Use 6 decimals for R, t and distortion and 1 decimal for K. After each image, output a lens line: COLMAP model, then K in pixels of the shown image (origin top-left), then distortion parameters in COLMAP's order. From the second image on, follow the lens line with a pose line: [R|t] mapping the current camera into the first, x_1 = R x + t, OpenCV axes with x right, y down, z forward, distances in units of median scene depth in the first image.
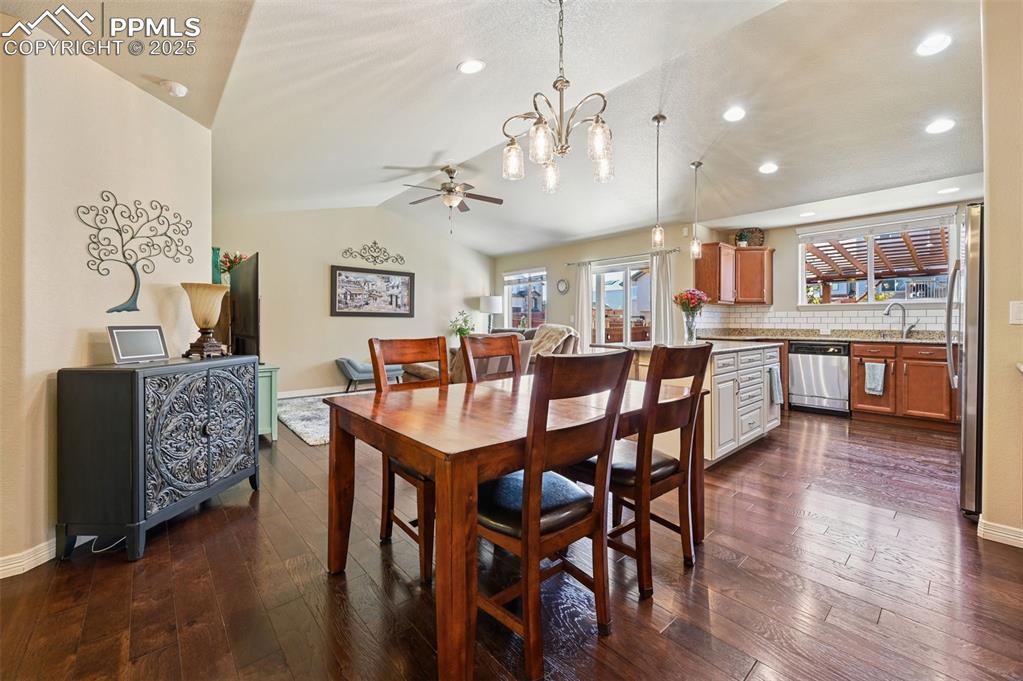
lens RADIAL K [[409.8, 0, 521.9], [0, 409.8, 324.9], [0, 0, 1]] dist [-0.001616, -0.000071]
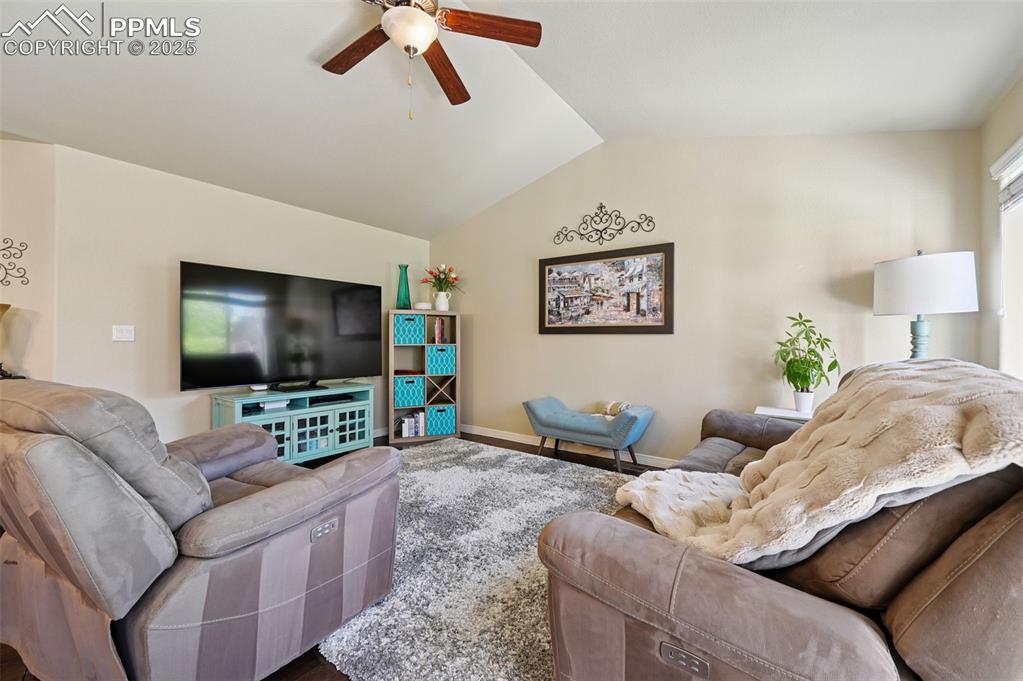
lens RADIAL K [[402.4, 0, 542.7], [0, 402.4, 341.4], [0, 0, 1]] dist [-0.001007, -0.000100]
pose [[0.228490, 0.000586, -0.973546, 0.199220], [-0.009098, 0.999957, -0.001534, -0.008531], [0.973504, 0.009208, 0.228486, 0.890010]]
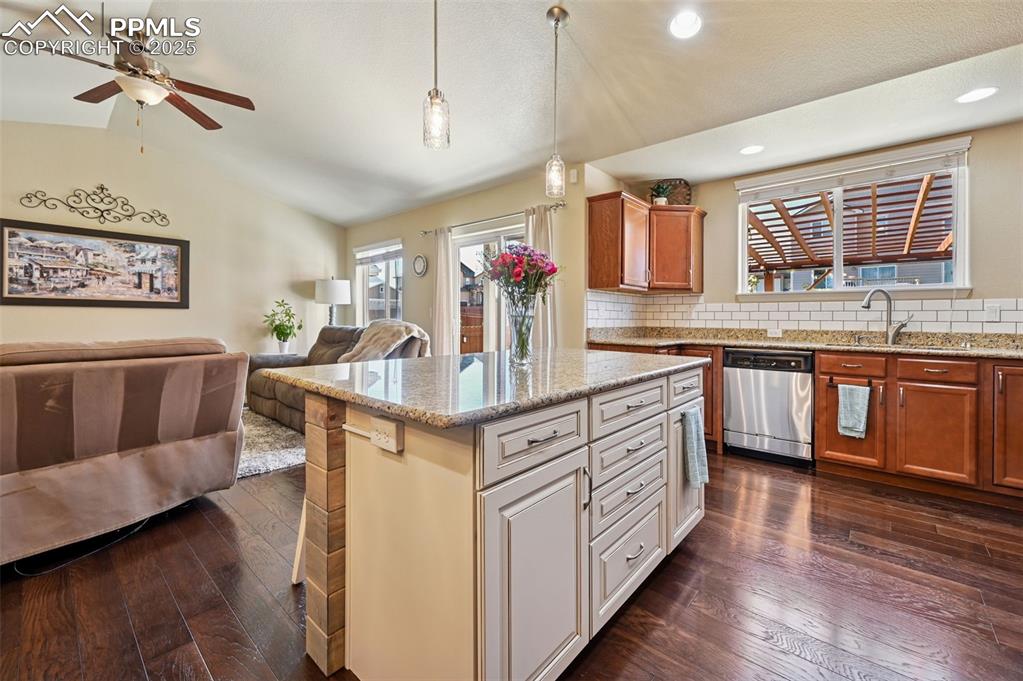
lens RADIAL K [[412.5, 0, 528.0], [0, 412.5, 320.8], [0, 0, 1]] dist [0.000831, 0.000014]
pose [[0.992431, 0.003451, 0.122755, 0.229870], [-0.003648, 0.999992, 0.001380, -0.002451], [-0.122750, -0.001818, 0.992436, 0.339372]]
